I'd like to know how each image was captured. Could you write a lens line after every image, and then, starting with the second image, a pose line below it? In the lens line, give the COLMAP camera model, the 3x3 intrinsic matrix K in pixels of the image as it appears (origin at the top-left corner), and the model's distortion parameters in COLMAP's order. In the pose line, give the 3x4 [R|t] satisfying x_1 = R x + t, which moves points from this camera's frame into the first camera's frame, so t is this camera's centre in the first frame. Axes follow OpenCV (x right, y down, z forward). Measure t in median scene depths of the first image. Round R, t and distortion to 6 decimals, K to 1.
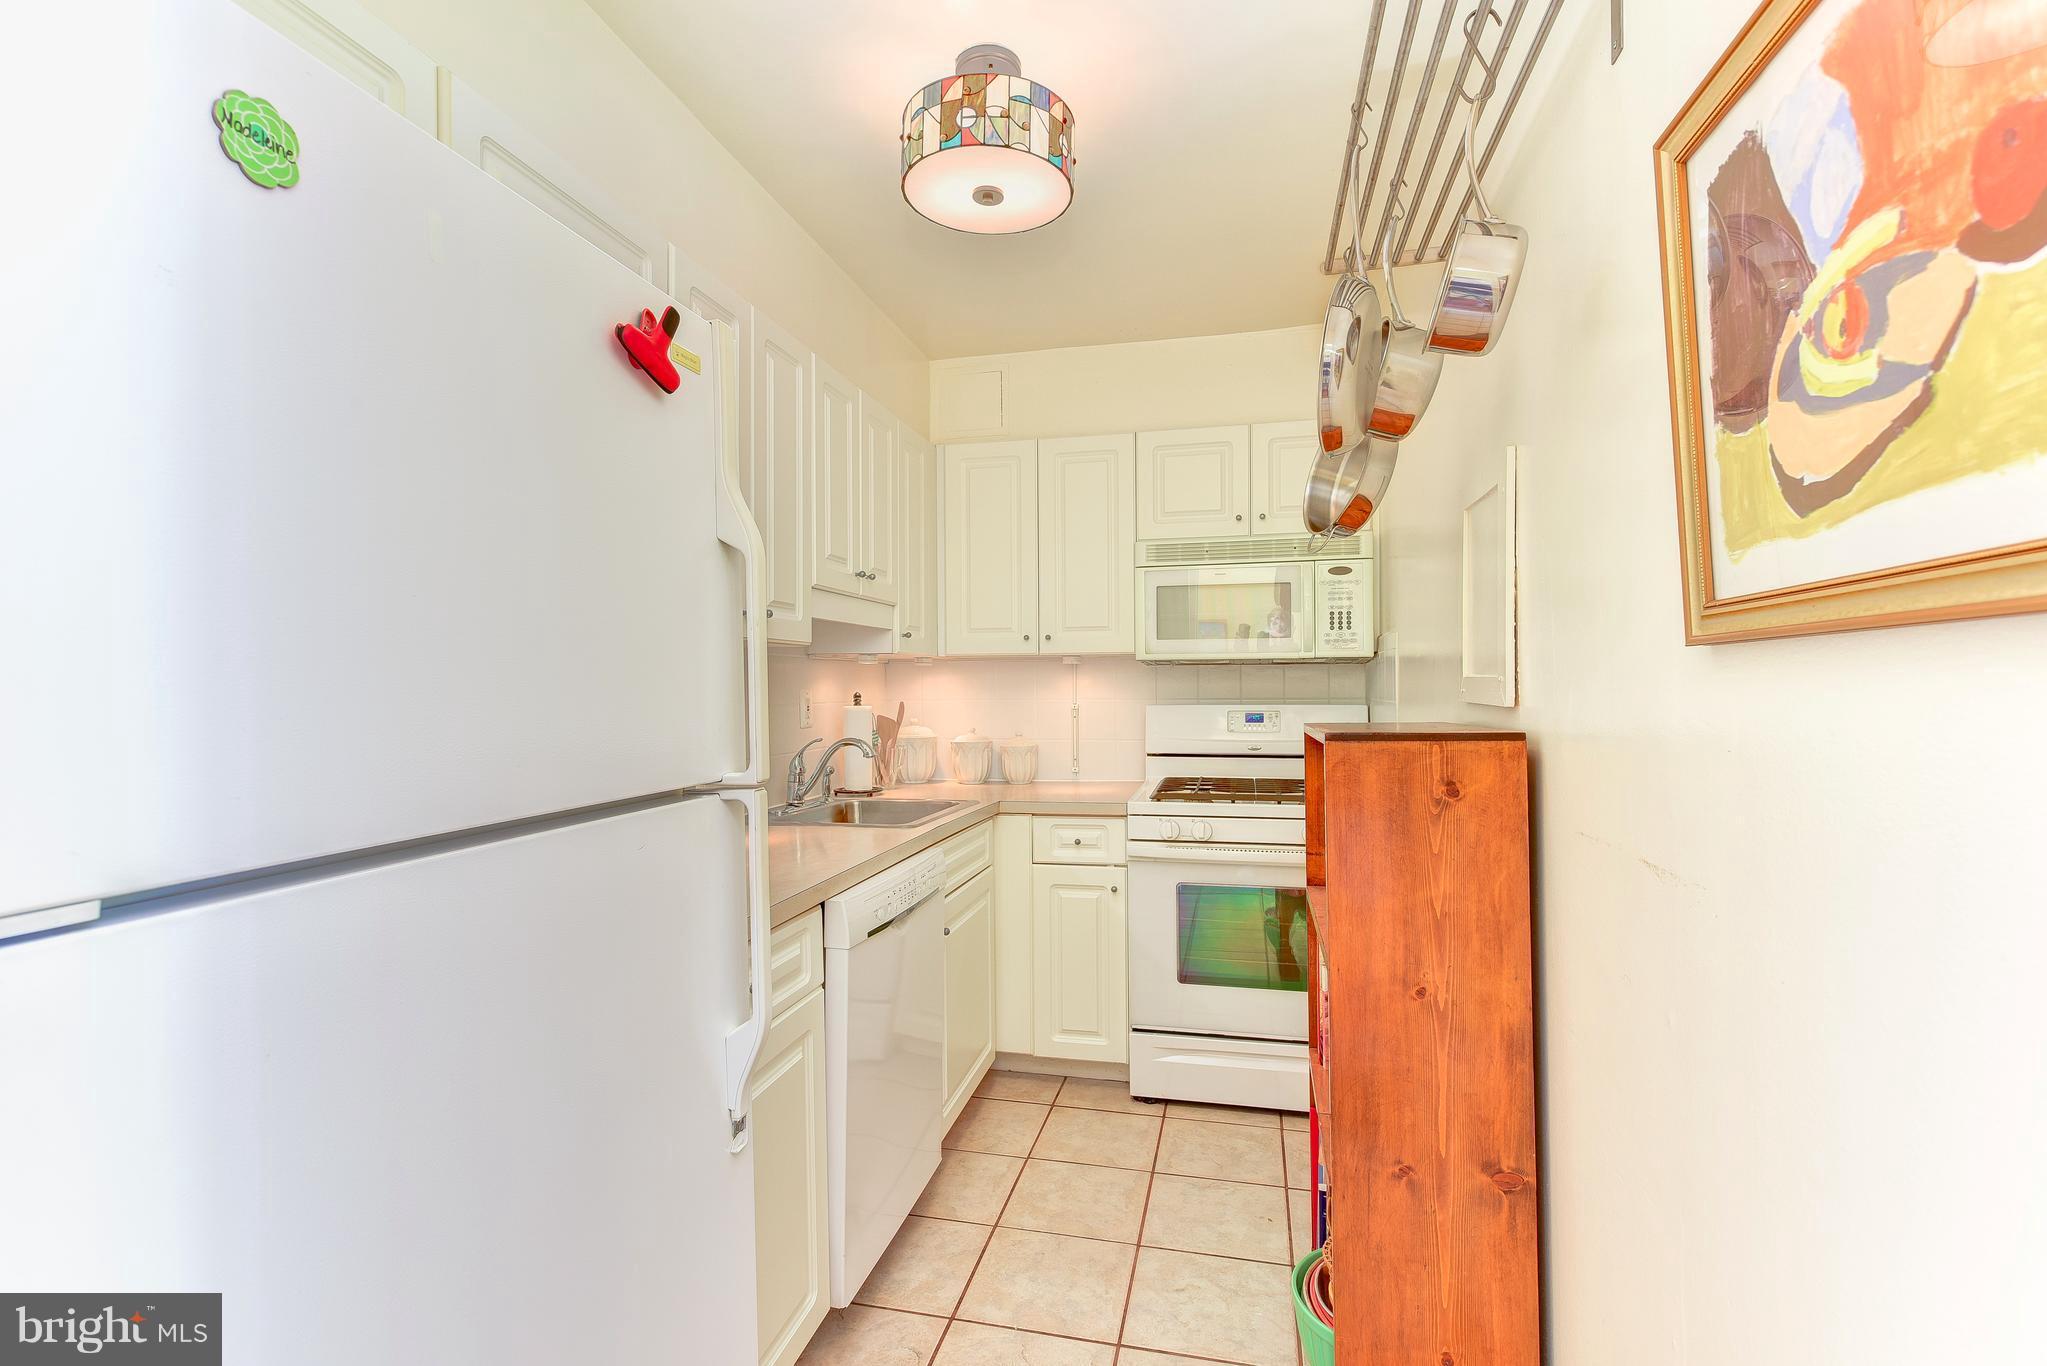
lens RADIAL K [[952.9, 0, 1021.1], [0, 952.9, 681.8], [0, 0, 1]] dist [0.002988, 0.000622]
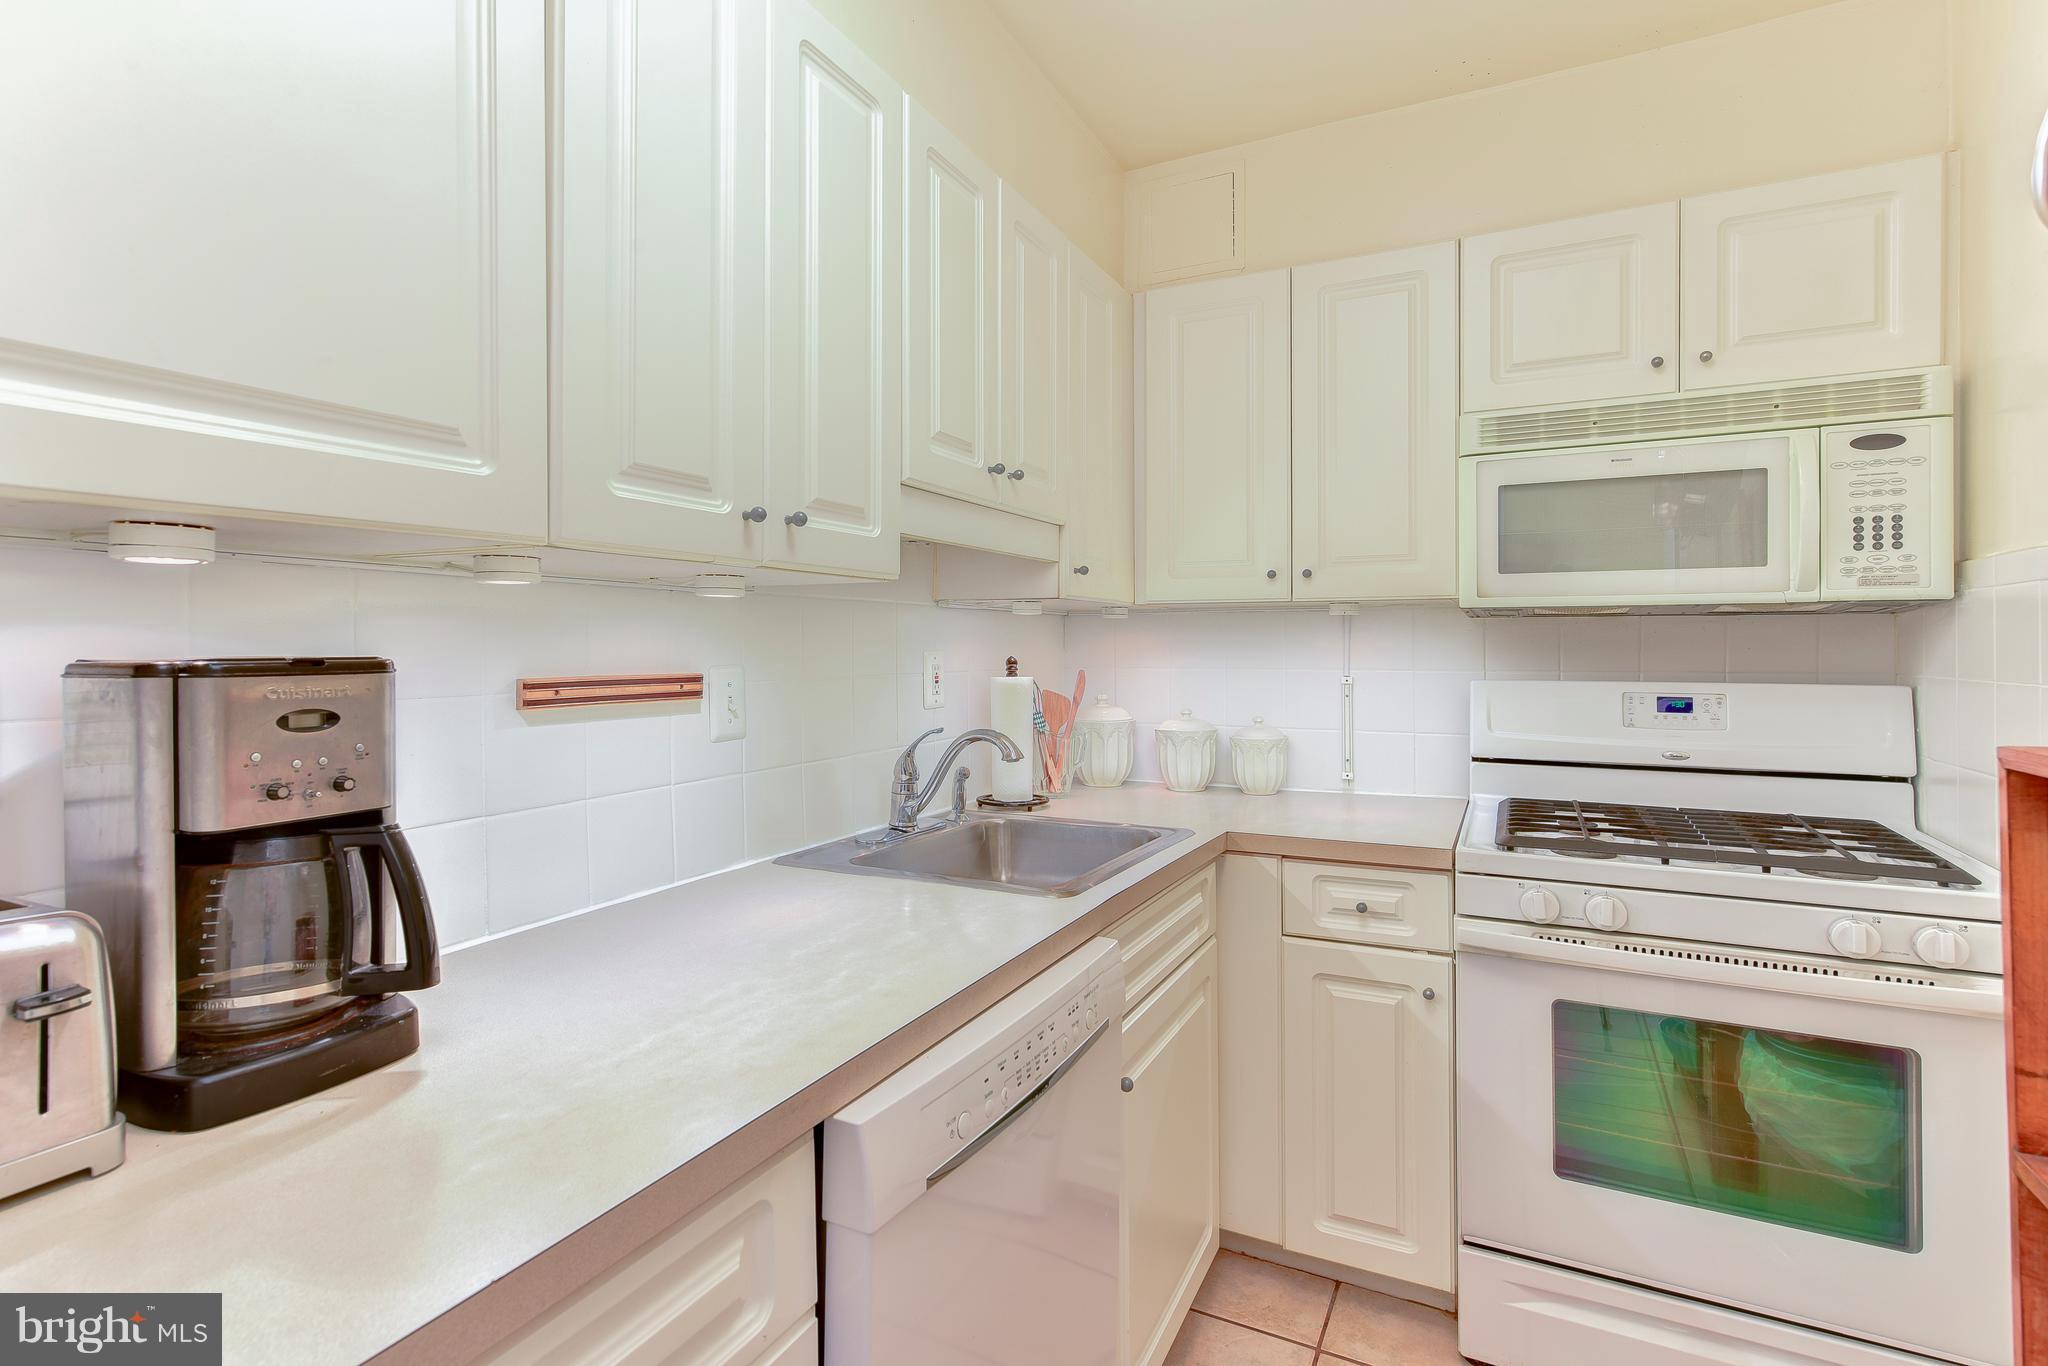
lens RADIAL K [[1023.7, 0, 944.7], [0, 1023.7, 635.8], [0, 0, 1]] dist [0.010272, 0.000889]
pose [[0.956549, 0.002673, -0.291558, -0.003895], [-0.004283, 0.999979, -0.004885, 0.000030], [0.291539, 0.005921, 0.956541, 0.280351]]
